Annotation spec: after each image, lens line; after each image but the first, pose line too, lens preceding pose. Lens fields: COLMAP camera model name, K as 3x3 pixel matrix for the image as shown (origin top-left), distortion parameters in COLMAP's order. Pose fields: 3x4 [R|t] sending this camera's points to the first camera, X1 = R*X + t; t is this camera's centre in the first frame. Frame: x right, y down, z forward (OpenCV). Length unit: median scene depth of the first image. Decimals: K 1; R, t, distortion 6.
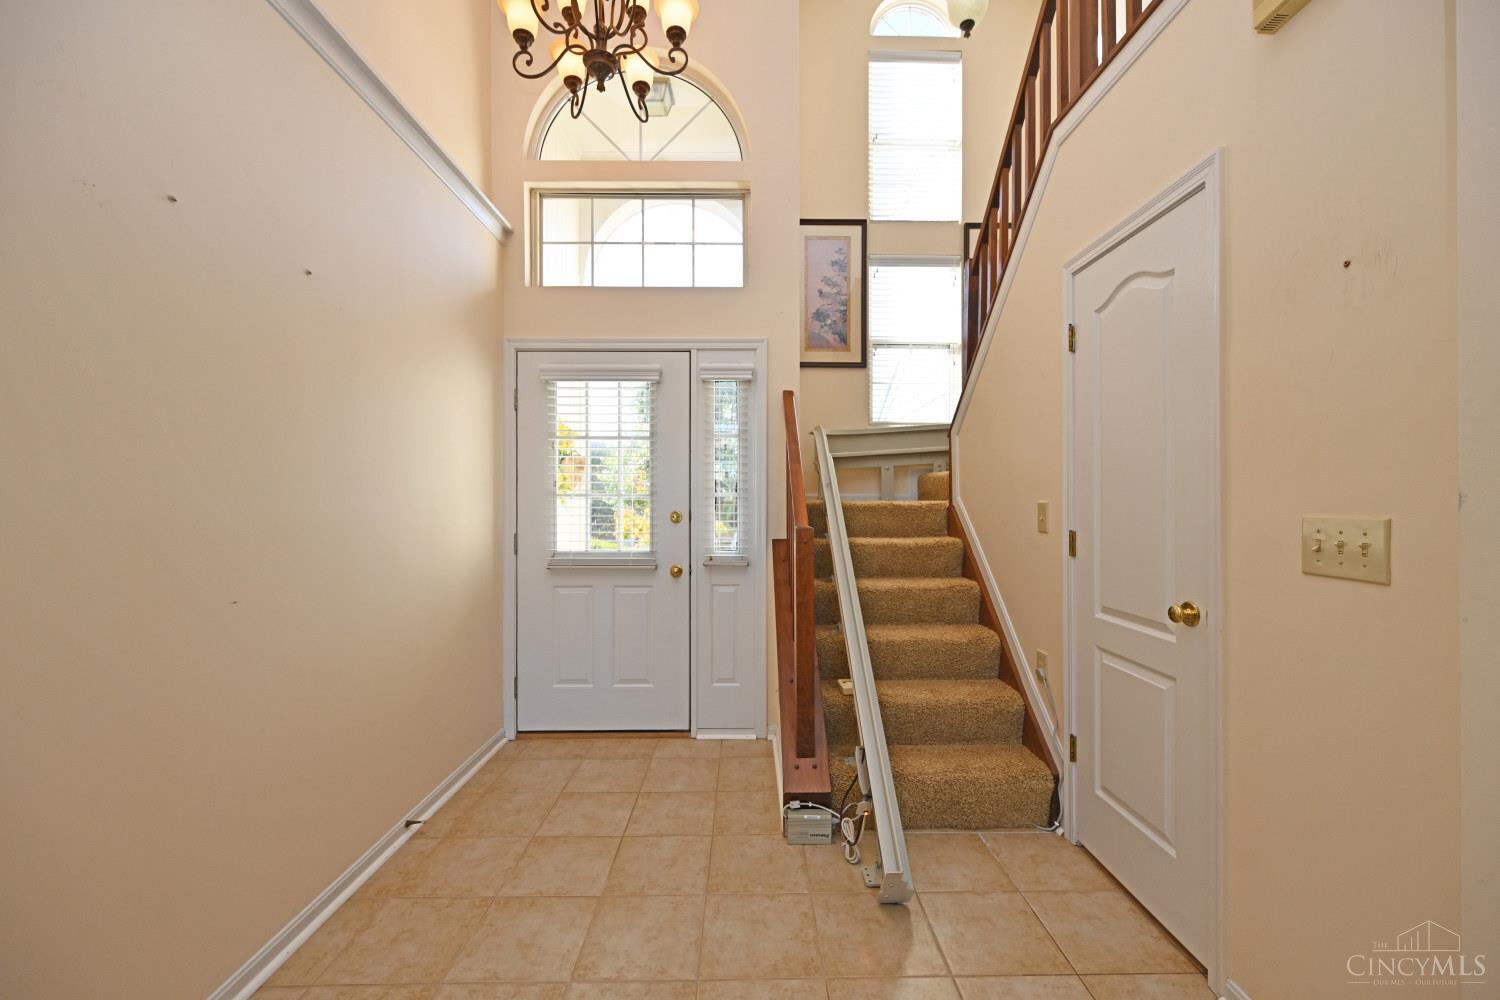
lens RADIAL K [[588.6, 0, 754.5], [0, 588.6, 502.7], [0, 0, 1]] dist [0.000843, 0.000315]
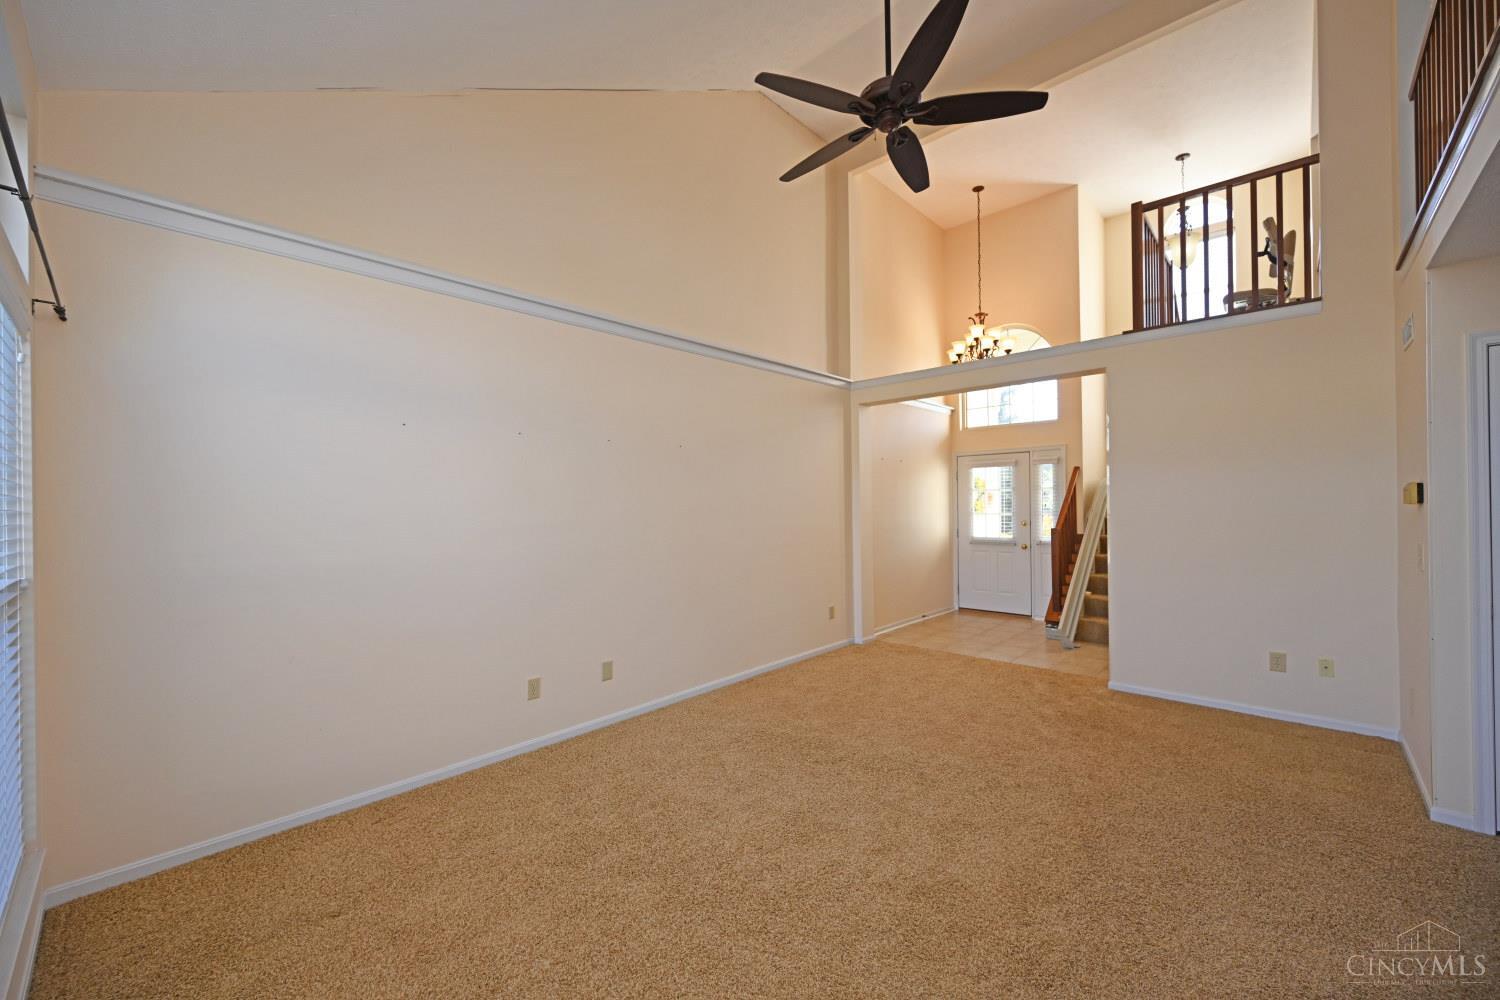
lens RADIAL K [[588.6, 0, 754.5], [0, 588.6, 502.7], [0, 0, 1]] dist [0.000843, 0.000315]
pose [[0.722211, -0.004764, -0.691656, 0.708821], [0.008380, 0.999963, 0.001863, -0.069573], [0.691622, -0.007142, 0.722224, -1.417850]]
